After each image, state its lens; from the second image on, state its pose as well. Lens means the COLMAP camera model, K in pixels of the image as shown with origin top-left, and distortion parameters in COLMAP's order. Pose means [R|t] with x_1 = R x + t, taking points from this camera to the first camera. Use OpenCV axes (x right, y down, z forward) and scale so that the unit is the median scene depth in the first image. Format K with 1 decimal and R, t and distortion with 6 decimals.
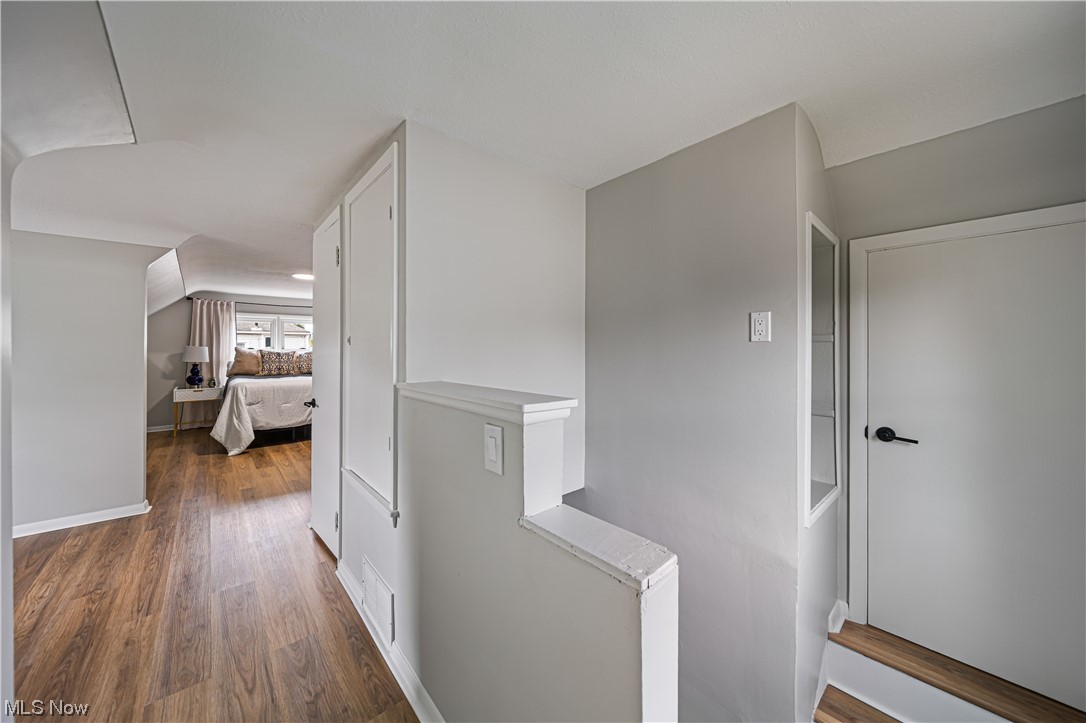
lens RADIAL K [[379.2, 0, 536.9], [0, 379.2, 346.2], [0, 0, 1]] dist [-0.000399, -0.001271]
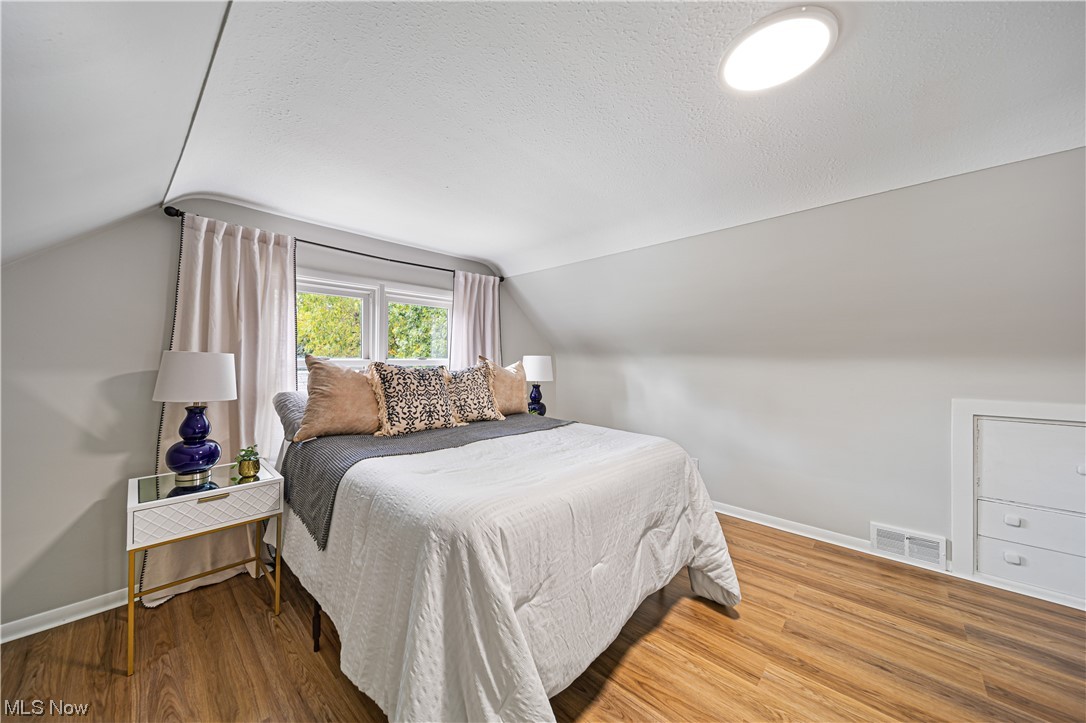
lens RADIAL K [[379.2, 0, 536.8], [0, 379.2, 352.8], [0, 0, 1]] dist [-0.000399, -0.001271]
pose [[0.994748, 0.002939, 0.102311, -0.644230], [-0.001596, 0.999912, -0.013203, 0.004584], [-0.102340, 0.012971, 0.994665, 0.646693]]
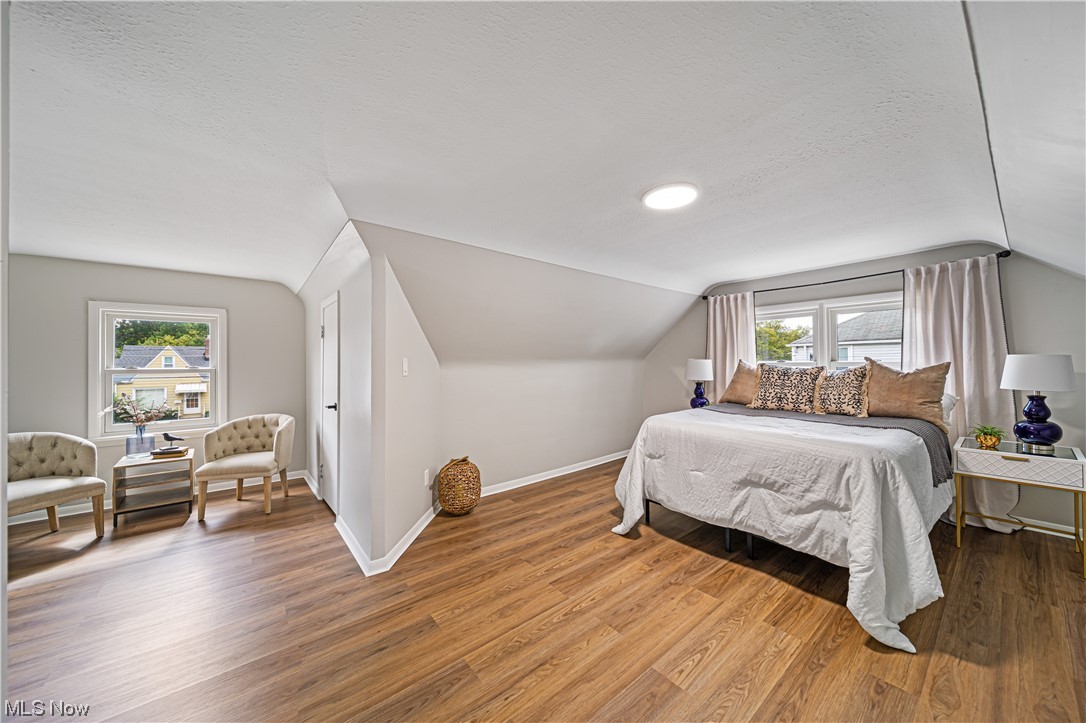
lens RADIAL K [[379.2, 0, 551.5], [0, 379.2, 360.8], [0, 0, 1]] dist [-0.000399, -0.001271]
pose [[-0.021312, -0.008222, -0.999739, -0.137047], [0.010541, 0.999909, -0.008448, 0.006781], [0.999717, -0.010718, -0.021223, 0.720050]]
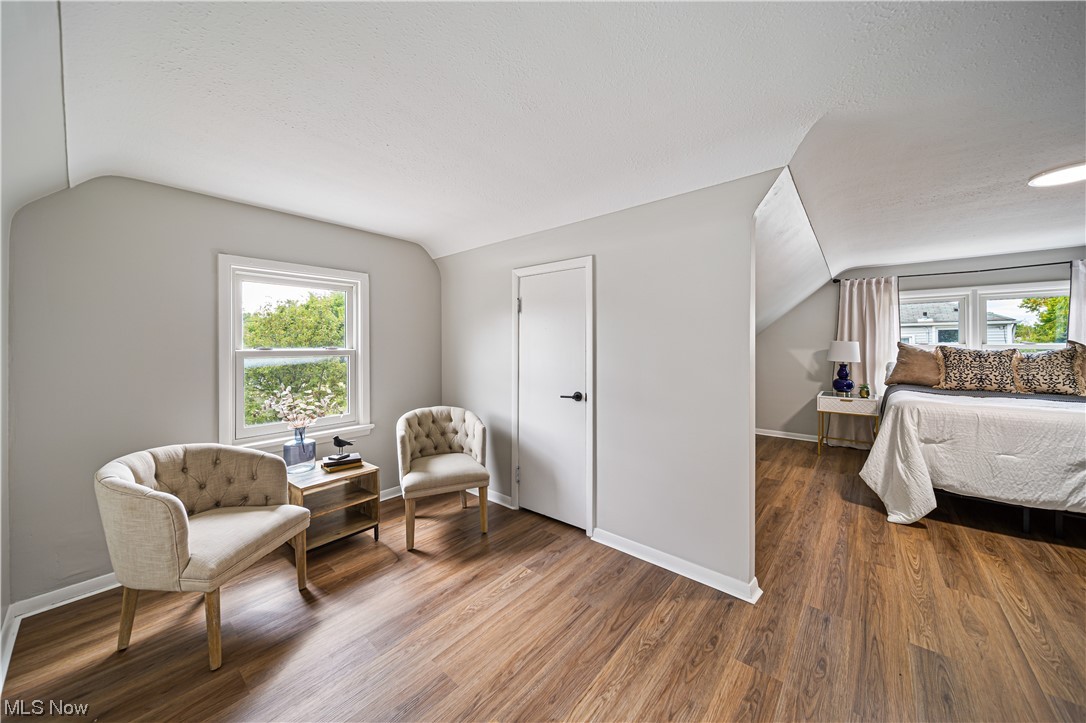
lens RADIAL K [[379.2, 0, 552.2], [0, 379.2, 344.6], [0, 0, 1]] dist [-0.000399, -0.001271]
pose [[0.159466, -0.001929, -0.987202, -0.237080], [0.007043, 0.999975, -0.000816, 0.003360], [0.987178, -0.006823, 0.159476, 0.294510]]
